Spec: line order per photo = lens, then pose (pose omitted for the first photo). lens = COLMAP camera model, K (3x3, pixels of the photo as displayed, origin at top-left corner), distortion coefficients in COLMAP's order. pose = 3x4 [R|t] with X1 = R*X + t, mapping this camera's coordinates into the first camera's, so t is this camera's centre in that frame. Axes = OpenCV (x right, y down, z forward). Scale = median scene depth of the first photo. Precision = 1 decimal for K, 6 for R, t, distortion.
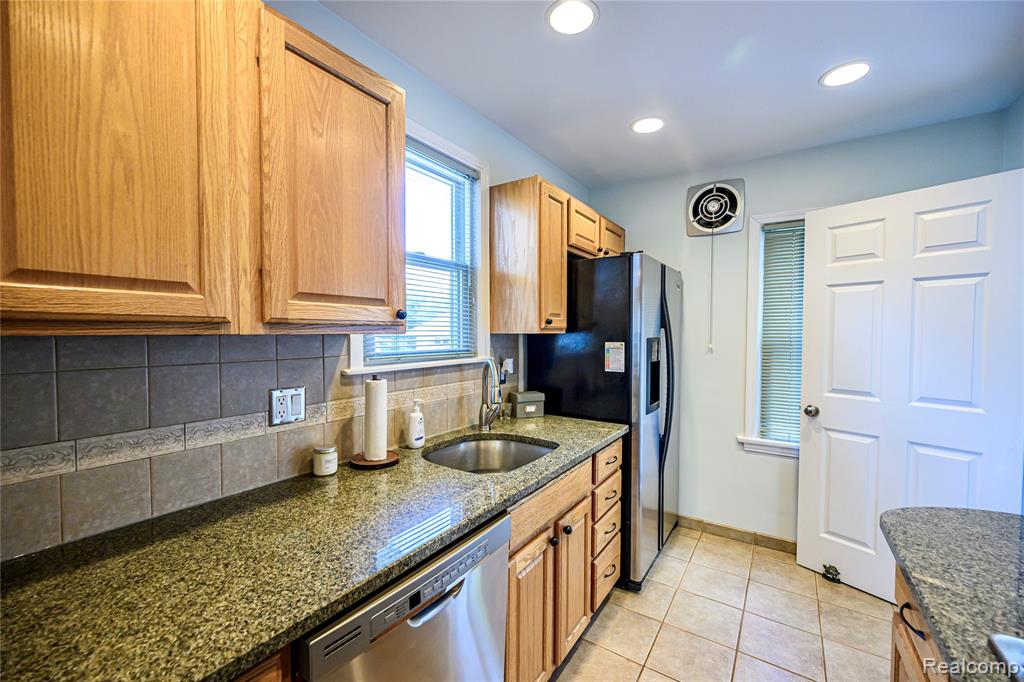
lens RADIAL K [[413.1, 0, 509.8], [0, 413.1, 344.4], [0, 0, 1]] dist [0.000229, -0.000002]
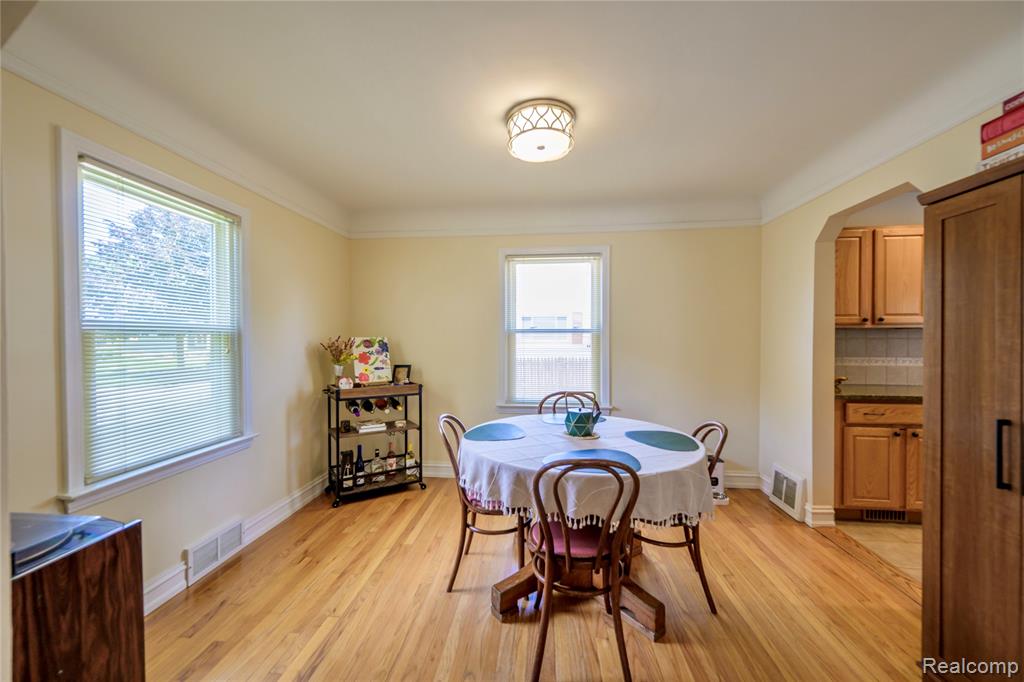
lens RADIAL K [[398.3, 0, 508.7], [0, 398.3, 341.9], [0, 0, 1]] dist [-0.000815, 0.000388]
pose [[0.466038, 0.006175, -0.884743, 0.470708], [-0.024462, 0.999683, -0.005908, 0.152537], [0.884426, 0.024396, 0.466041, -2.768885]]
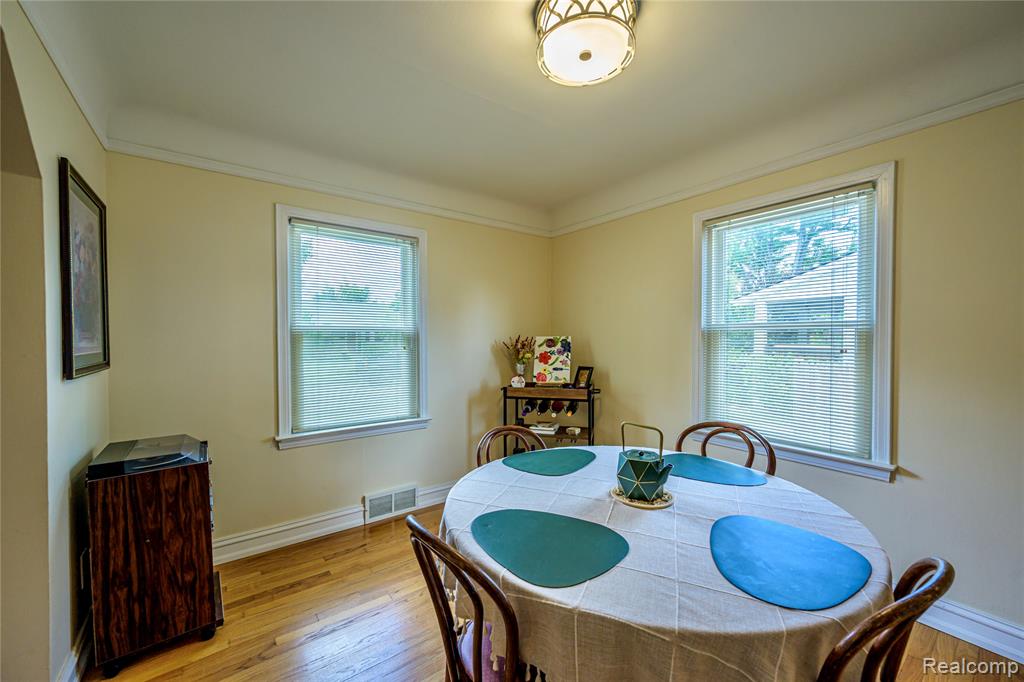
lens RADIAL K [[402.1, 0, 516.4], [0, 402.1, 344.2], [0, 0, 1]] dist [-0.000055, -0.000091]
pose [[-0.327441, 0.013772, -0.944771, 0.189742], [-0.027823, 0.999320, 0.024211, 0.119173], [0.944462, 0.034214, -0.326835, -1.611353]]
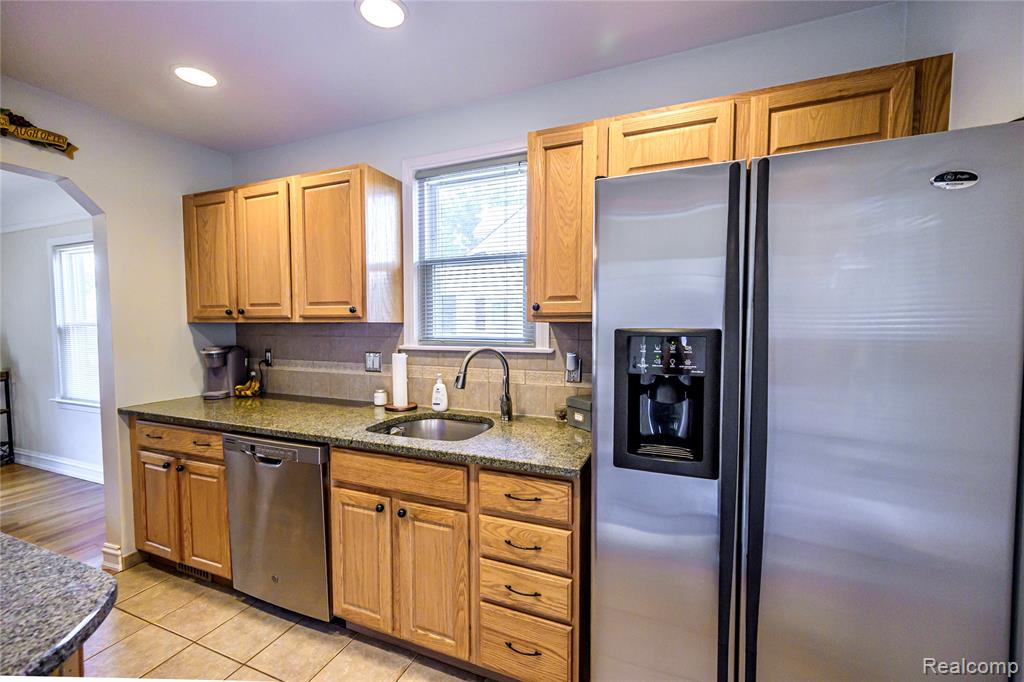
lens RADIAL K [[423.0, 0, 514.6], [0, 423.0, 344.9], [0, 0, 1]] dist [0.001493, 0.000237]
pose [[0.198442, 0.045791, -0.979042, 1.547987], [-0.027673, 0.998772, 0.041105, -0.023763], [0.979722, 0.018936, 0.199465, 1.359954]]
